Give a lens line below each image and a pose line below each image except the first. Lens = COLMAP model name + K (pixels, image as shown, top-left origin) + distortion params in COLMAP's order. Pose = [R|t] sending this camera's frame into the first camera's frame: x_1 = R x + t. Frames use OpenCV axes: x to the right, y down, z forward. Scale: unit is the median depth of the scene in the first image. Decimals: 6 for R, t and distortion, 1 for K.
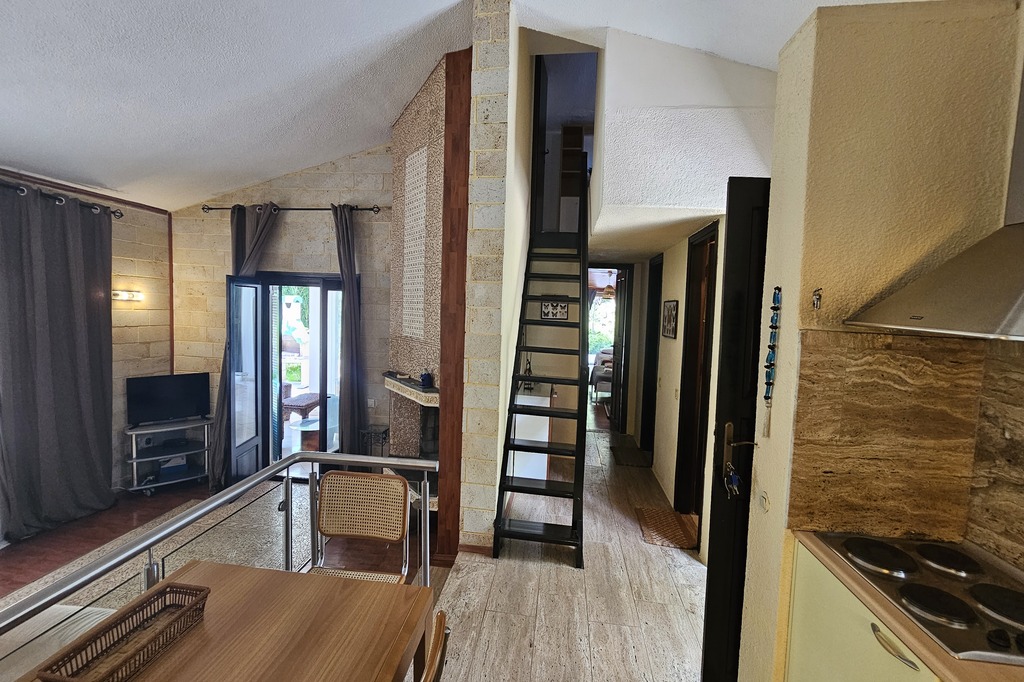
lens RADIAL K [[423.4, 0, 514.4], [0, 423.4, 335.7], [0, 0, 1]] dist [-0.004407, 0.001576]
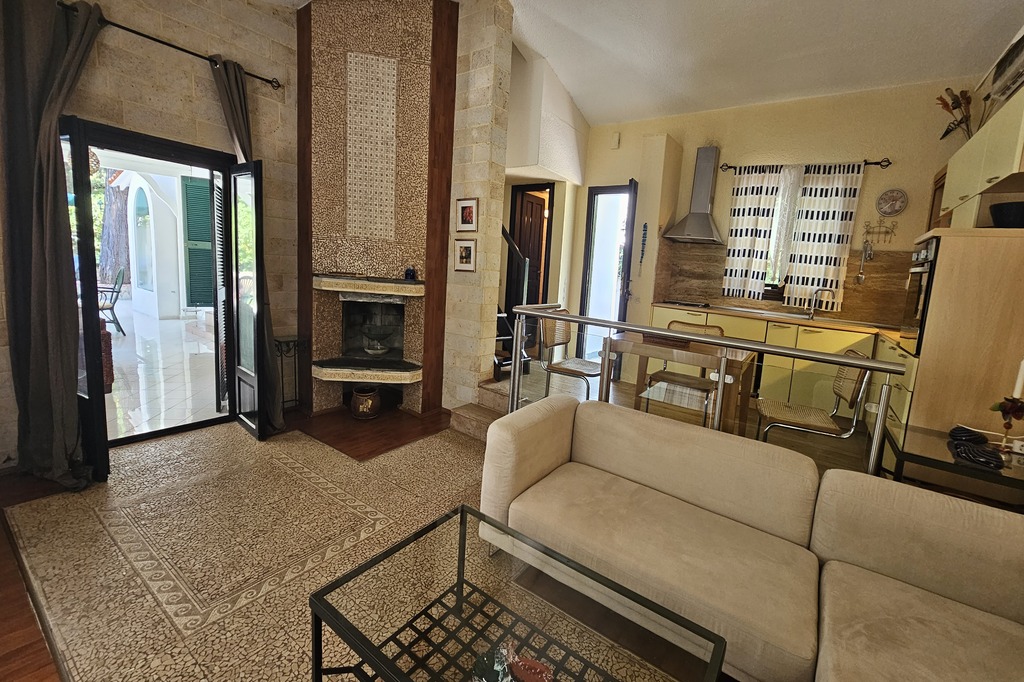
lens RADIAL K [[423.4, 0, 526.1], [0, 423.4, 330.6], [0, 0, 1]] dist [-0.004407, 0.001576]
pose [[0.461530, -0.134839, 0.876817, -0.898492], [0.004385, 0.988716, 0.149739, 0.067438], [-0.887114, -0.065264, 0.456914, 0.127329]]
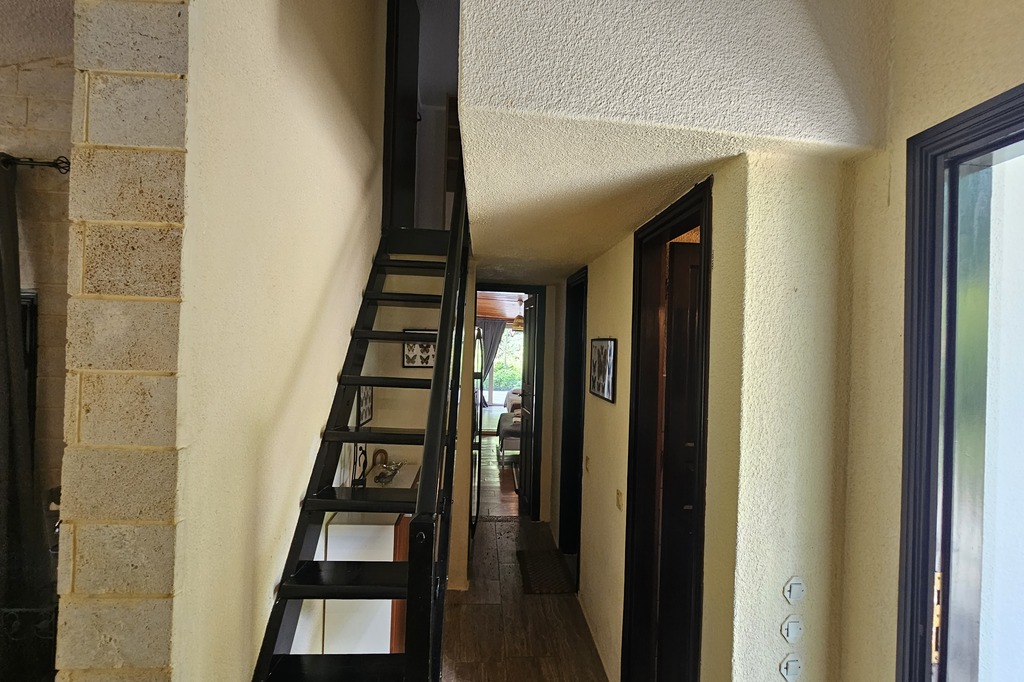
lens RADIAL K [[423.4, 0, 518.0], [0, 423.4, 344.1], [0, 0, 1]] dist [-0.004407, 0.001576]
pose [[0.979239, -0.006368, 0.202607, 0.112630], [0.016896, 0.998592, -0.050275, -0.042926], [-0.202002, 0.052654, 0.977969, 0.387867]]
